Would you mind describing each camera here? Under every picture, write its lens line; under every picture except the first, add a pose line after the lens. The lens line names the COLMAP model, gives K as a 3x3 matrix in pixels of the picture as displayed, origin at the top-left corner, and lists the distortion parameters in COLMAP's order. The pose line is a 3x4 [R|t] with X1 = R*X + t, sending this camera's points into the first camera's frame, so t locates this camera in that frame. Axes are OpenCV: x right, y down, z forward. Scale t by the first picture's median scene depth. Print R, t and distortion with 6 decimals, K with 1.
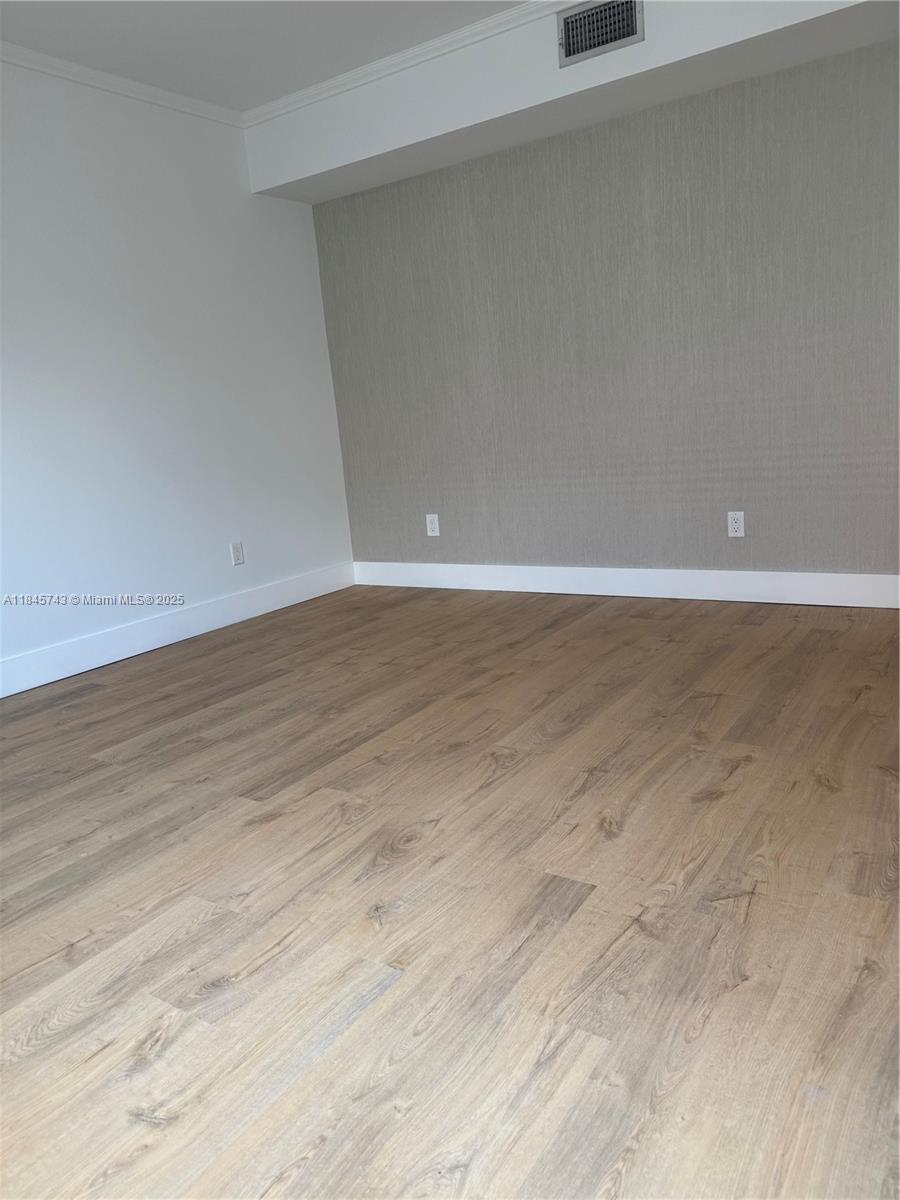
lens RADIAL K [[857.2, 0, 436.0], [0, 857.2, 606.5], [0, 0, 1]] dist [0.000373, -0.005794]
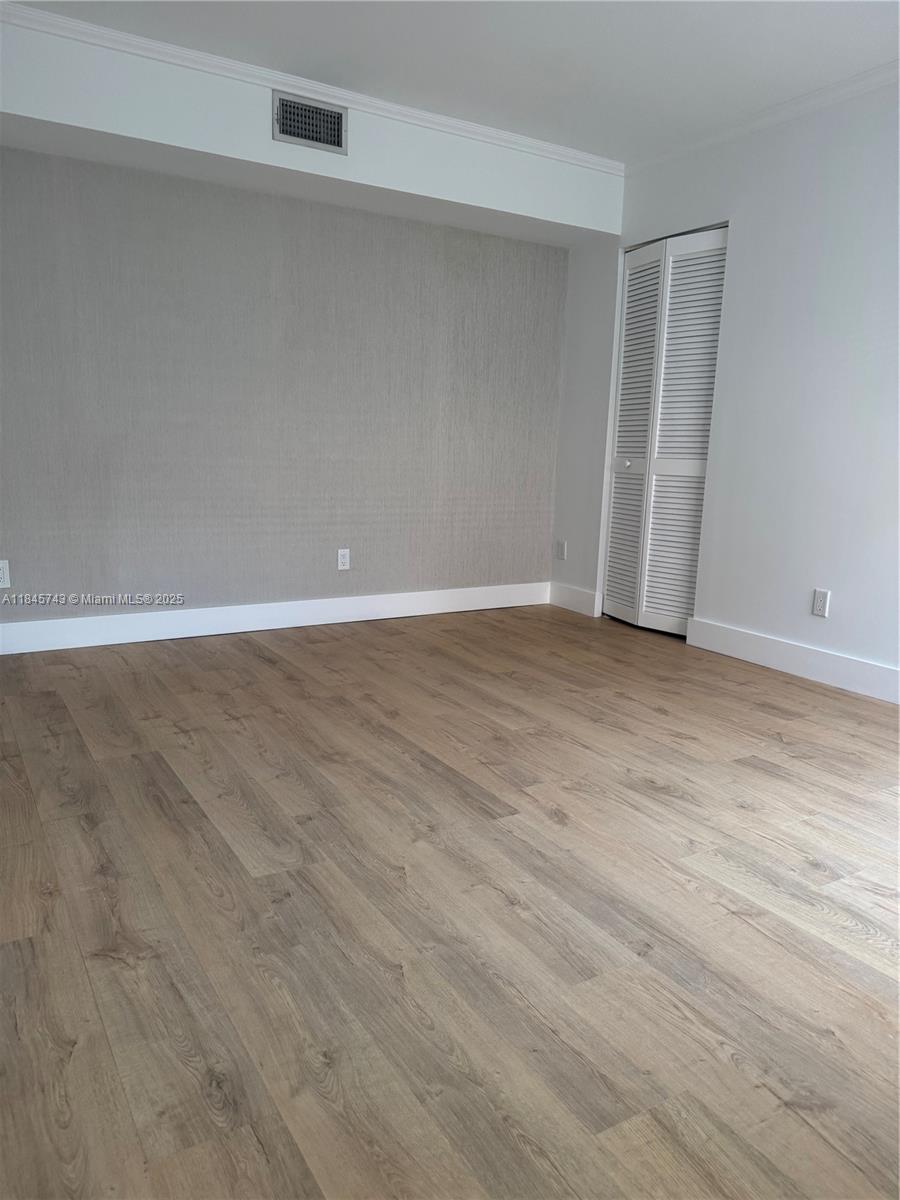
lens RADIAL K [[849.3, 0, 450.0], [0, 849.3, 600.0], [0, 0, 1]] dist [-0.000324, -0.027693]
pose [[0.428179, -0.075076, 0.900570, -1.029952], [0.143699, 0.989520, 0.014170, -0.050271], [-0.892196, 0.123343, 0.434480, 0.532468]]
